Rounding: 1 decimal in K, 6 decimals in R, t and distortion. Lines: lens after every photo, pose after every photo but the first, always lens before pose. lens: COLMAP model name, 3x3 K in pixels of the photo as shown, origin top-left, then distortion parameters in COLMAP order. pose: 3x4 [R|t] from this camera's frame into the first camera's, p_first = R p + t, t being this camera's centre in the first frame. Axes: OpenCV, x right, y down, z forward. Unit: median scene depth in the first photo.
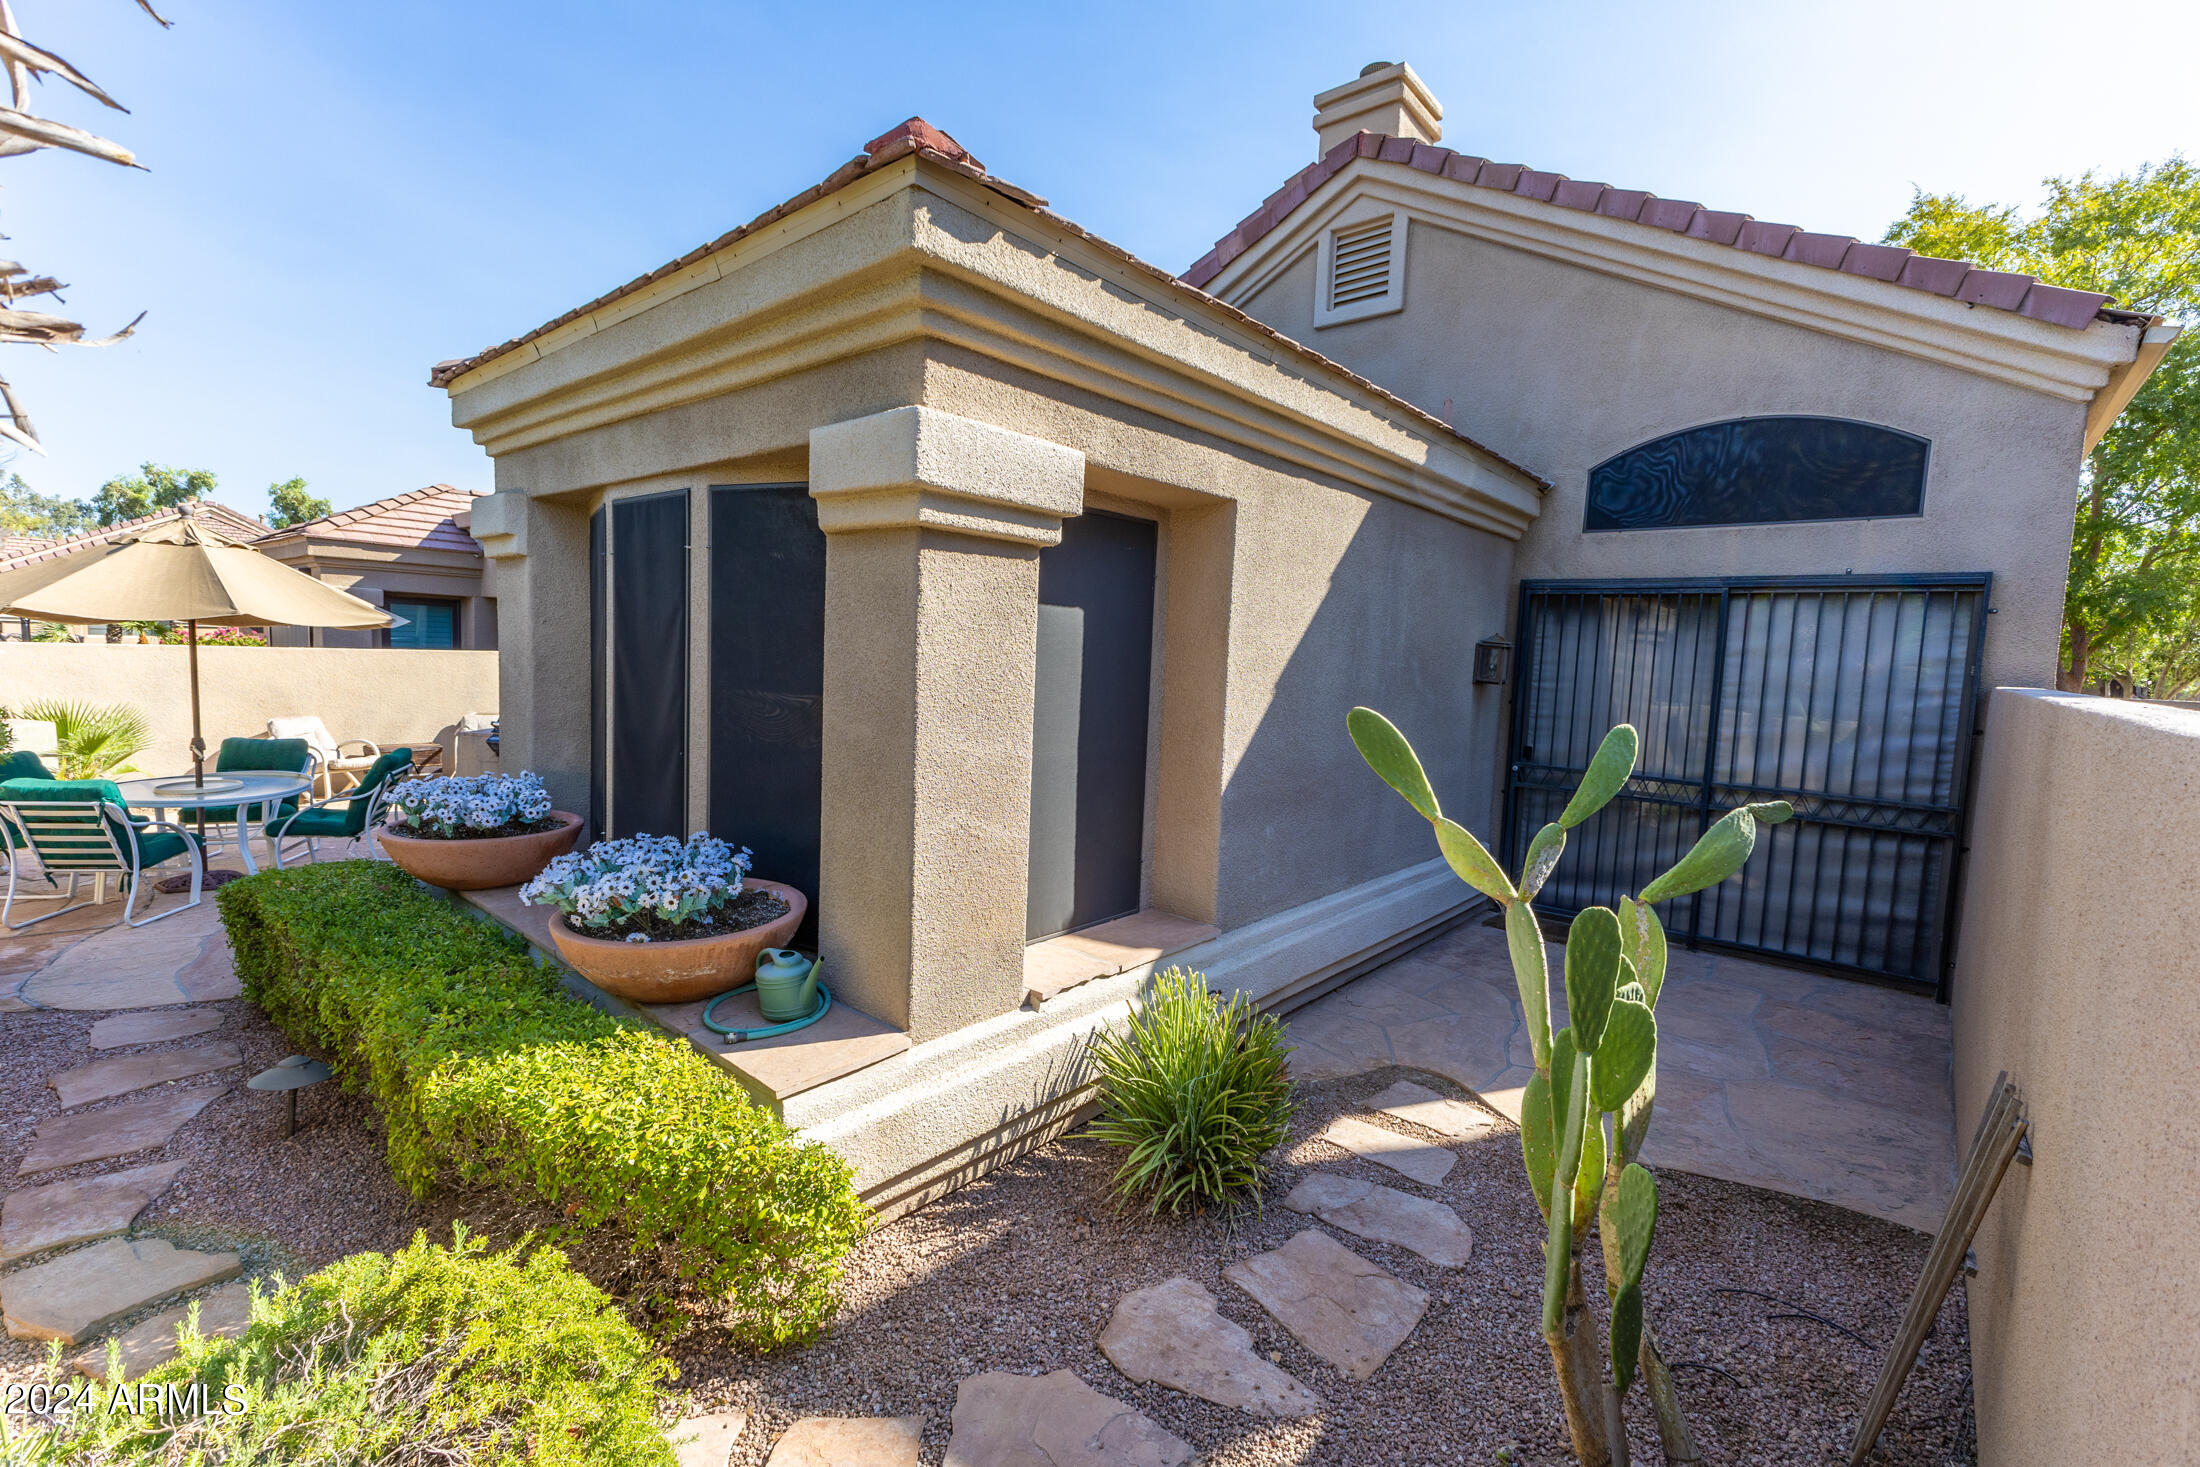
lens RADIAL K [[939.1, 0, 1092.2], [0, 939.1, 720.1], [0, 0, 1]] dist [0.023058, -0.008830]
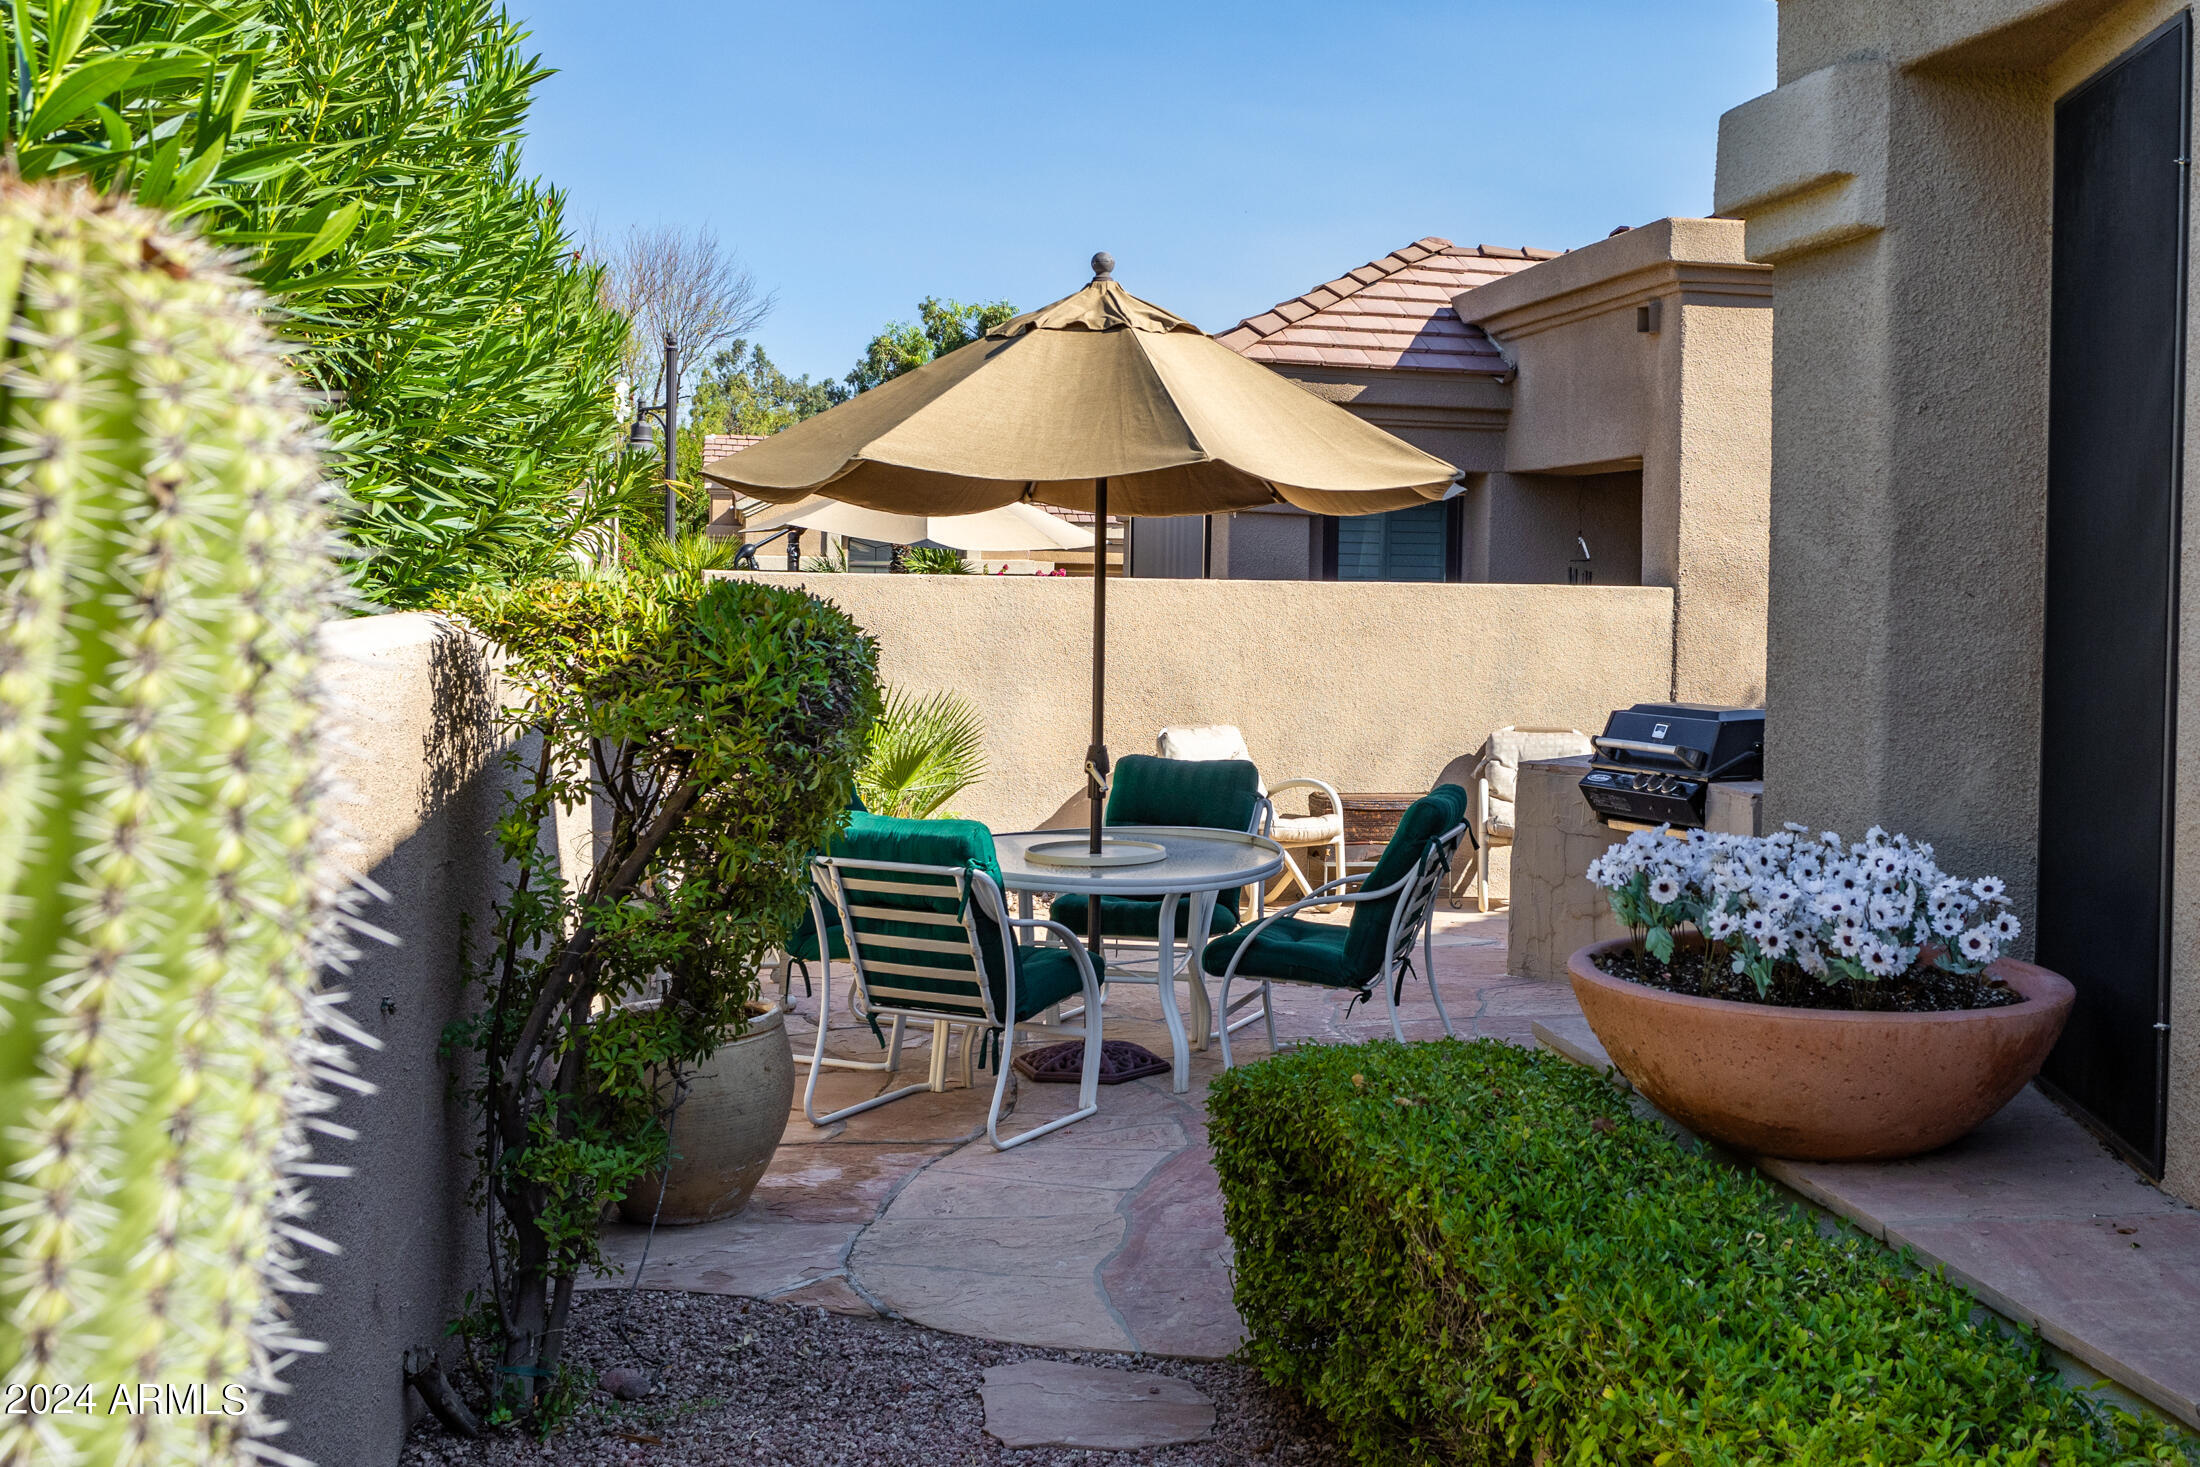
lens RADIAL K [[1882.2, 0, 1100.5], [0, 1882.2, 631.6], [0, 0, 1]] dist [0.009812, 0.009271]
pose [[0.826420, -0.037020, -0.561836, -0.442499], [-0.030048, 0.993515, -0.109662, 0.066920], [0.562252, 0.107509, 0.819948, 0.254945]]
